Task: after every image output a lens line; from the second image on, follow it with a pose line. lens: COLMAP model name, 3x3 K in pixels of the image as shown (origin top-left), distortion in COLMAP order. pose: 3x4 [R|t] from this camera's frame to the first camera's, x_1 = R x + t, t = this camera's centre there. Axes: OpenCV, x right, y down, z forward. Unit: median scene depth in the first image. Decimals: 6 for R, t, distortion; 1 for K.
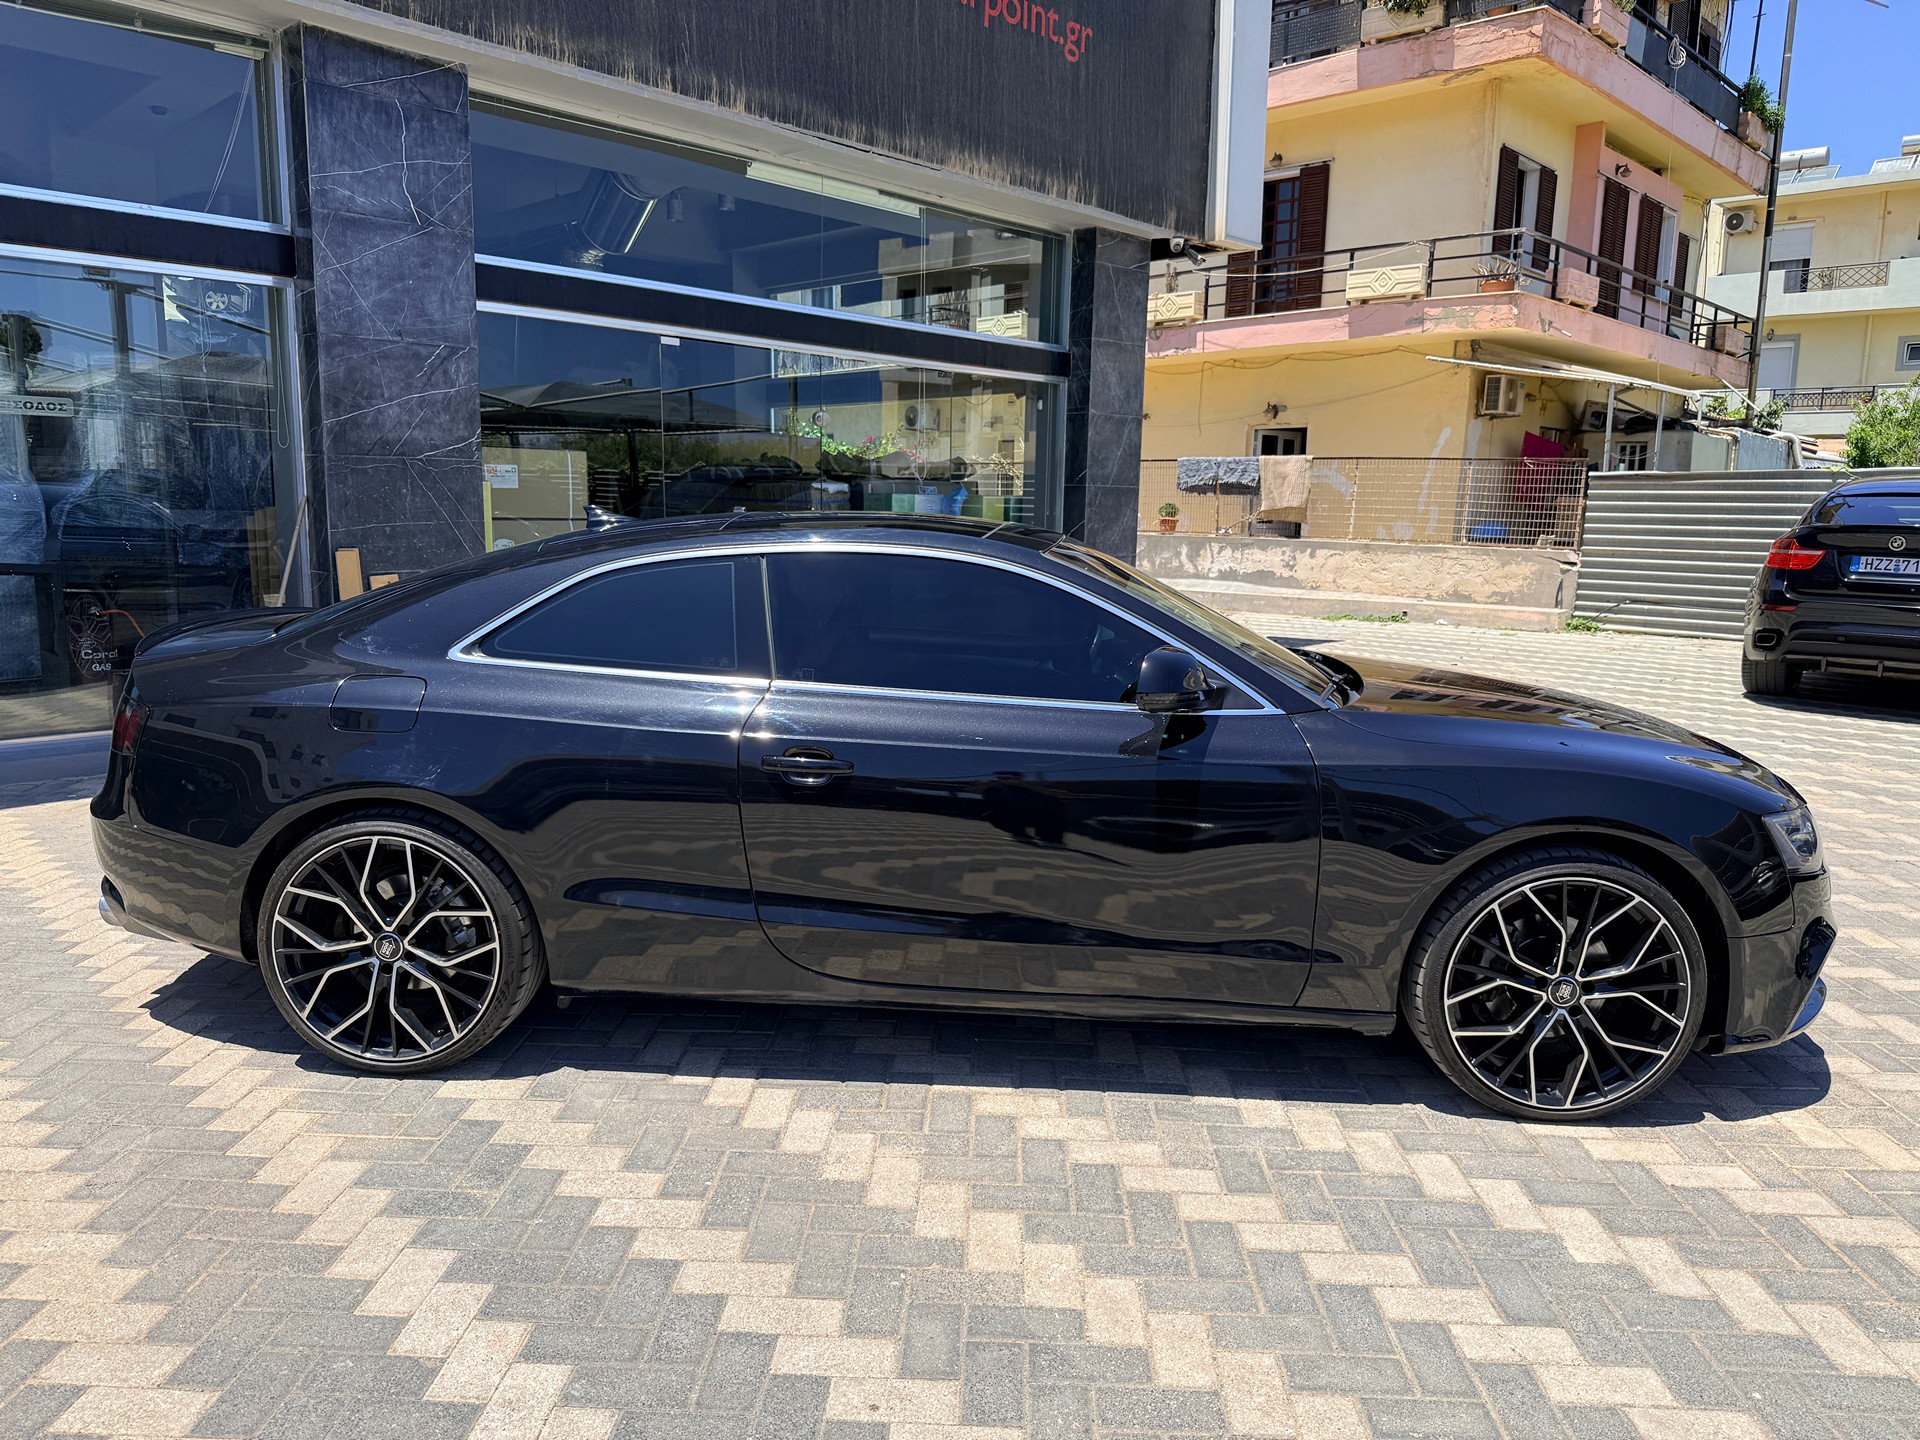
lens RADIAL K [[1383.5, 0, 945.5], [0, 1383.5, 705.2], [0, 0, 1]] dist [0.005673, -0.012943]
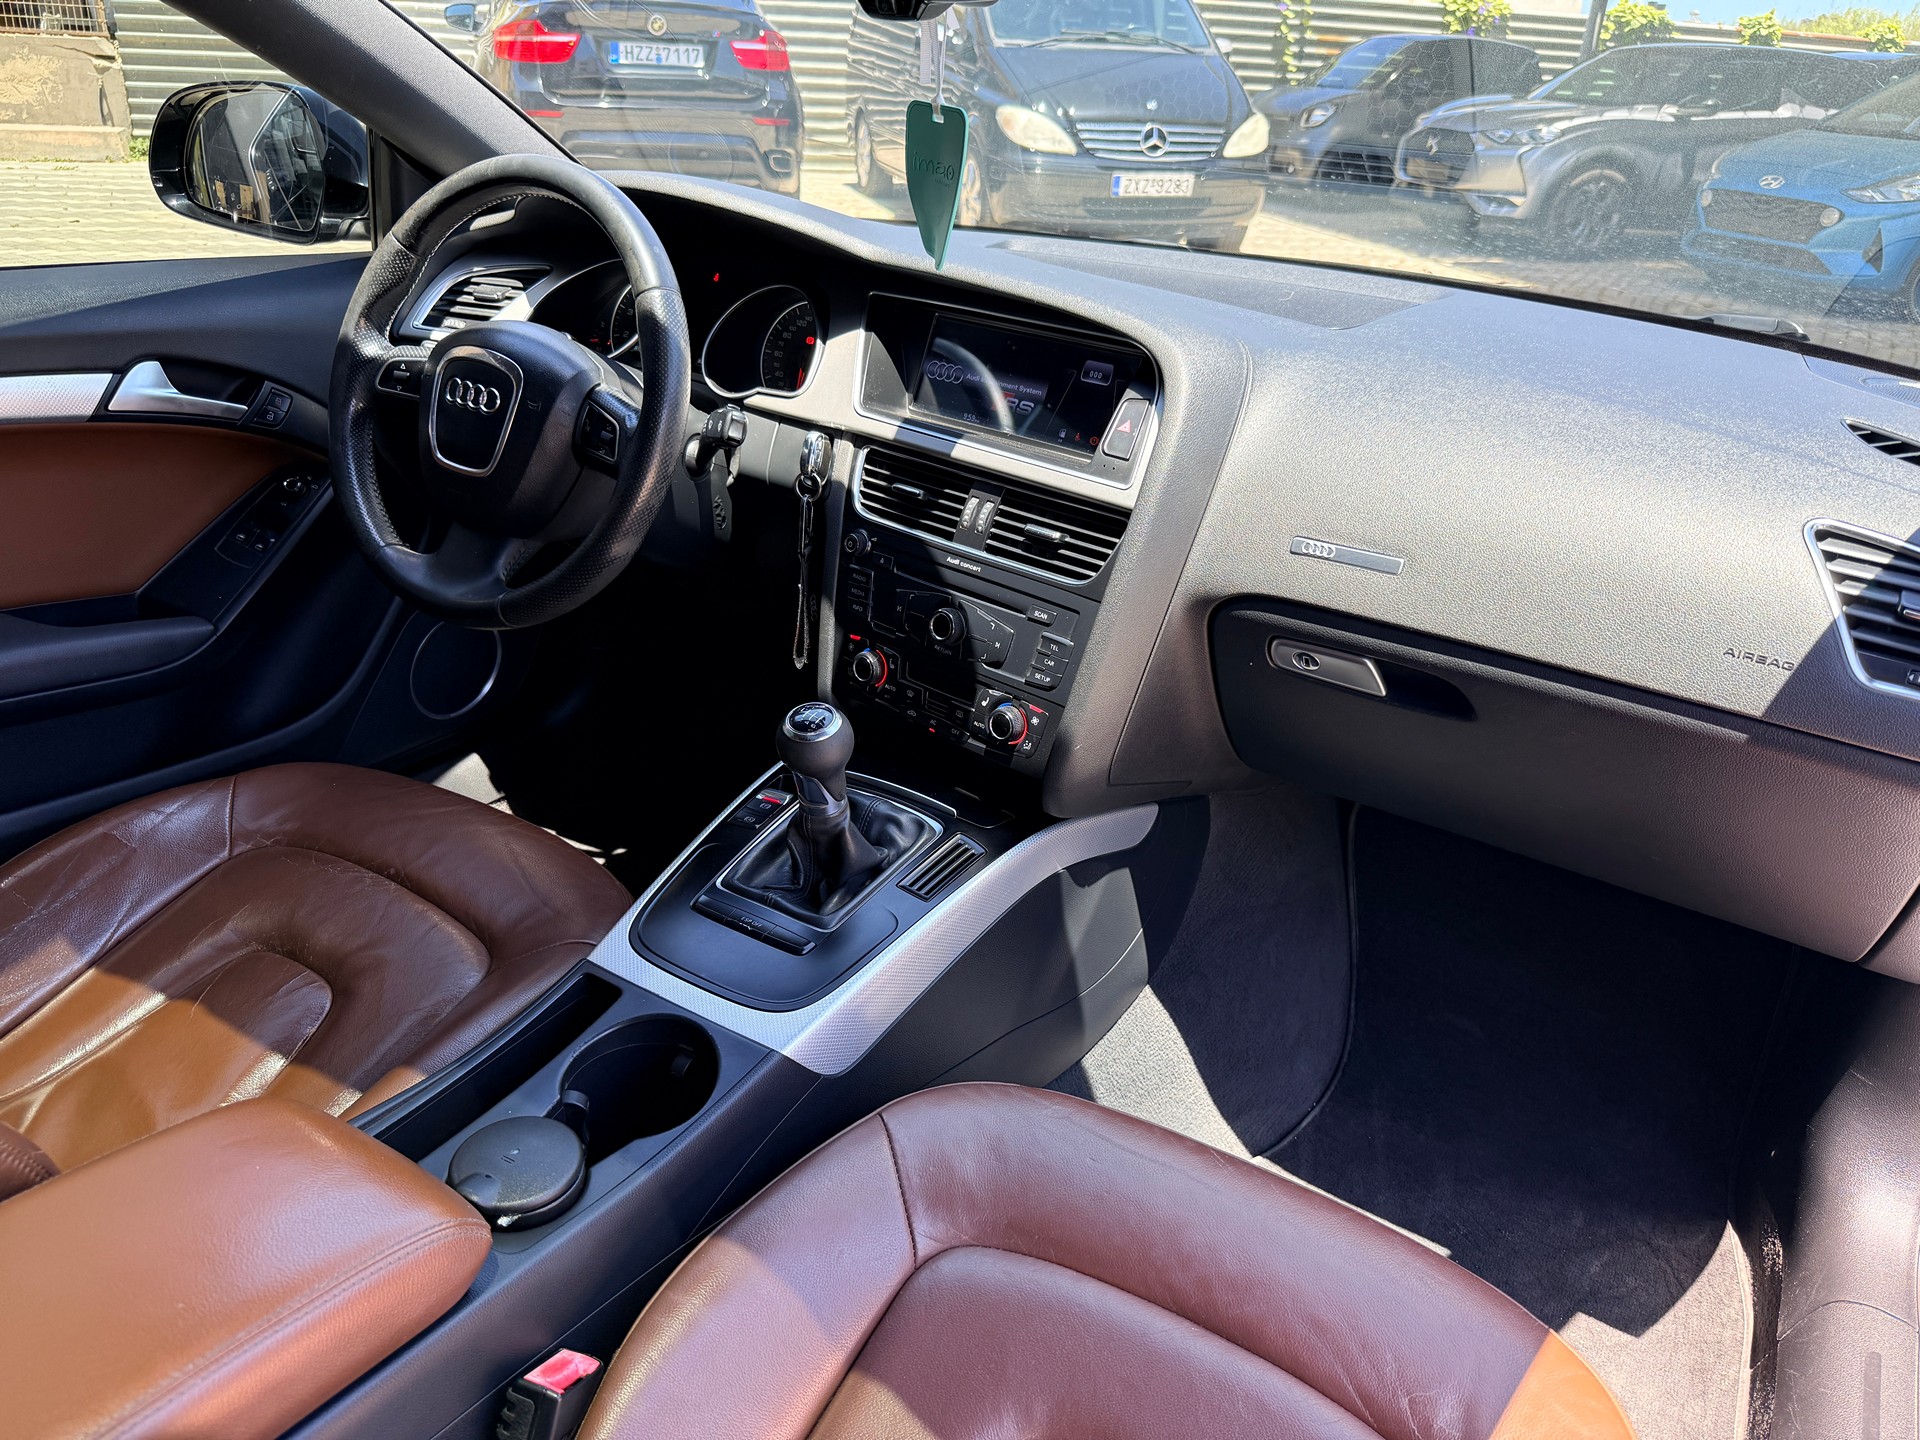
lens RADIAL K [[1383.5, 0, 952.9], [0, 1383.5, 706.0], [0, 0, 1]] dist [0.005673, -0.012943]
pose [[0.487124, -0.362608, 0.794497, -0.052988], [0.087666, 0.925437, 0.368619, -0.033883], [-0.868922, -0.109913, 0.482591, 0.472011]]
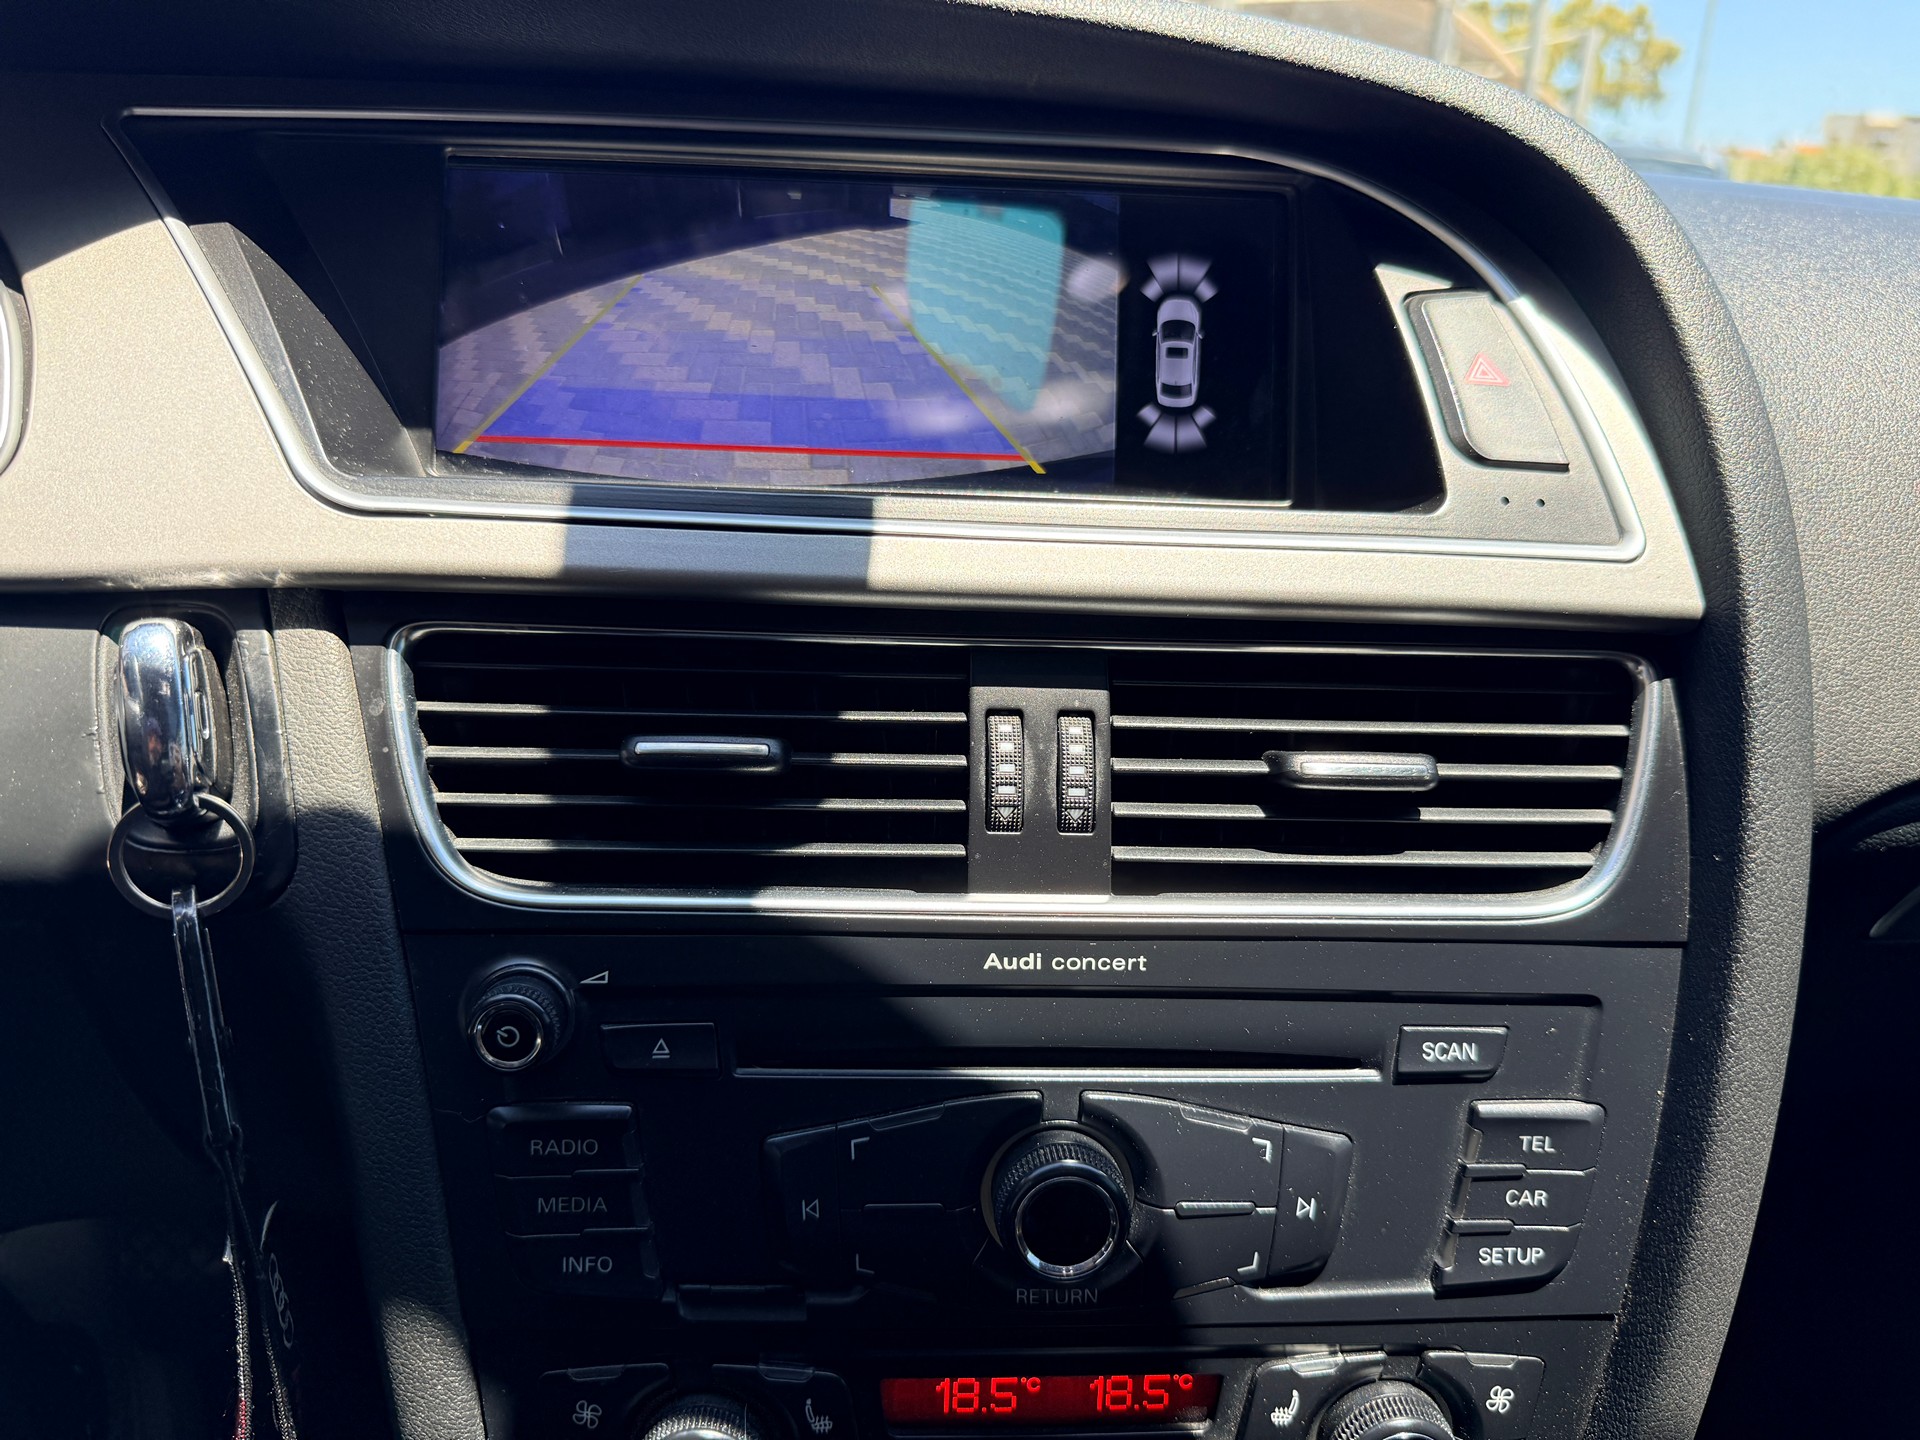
lens RADIAL K [[1383.5, 0, 964.8], [0, 1383.5, 732.1], [0, 0, 1]] dist [0.005673, -0.012943]
pose [[-0.261968, -0.350444, 0.899201, 0.036314], [0.097273, 0.917407, 0.385879, -0.015209], [-0.960162, 0.188556, -0.206242, 0.551850]]
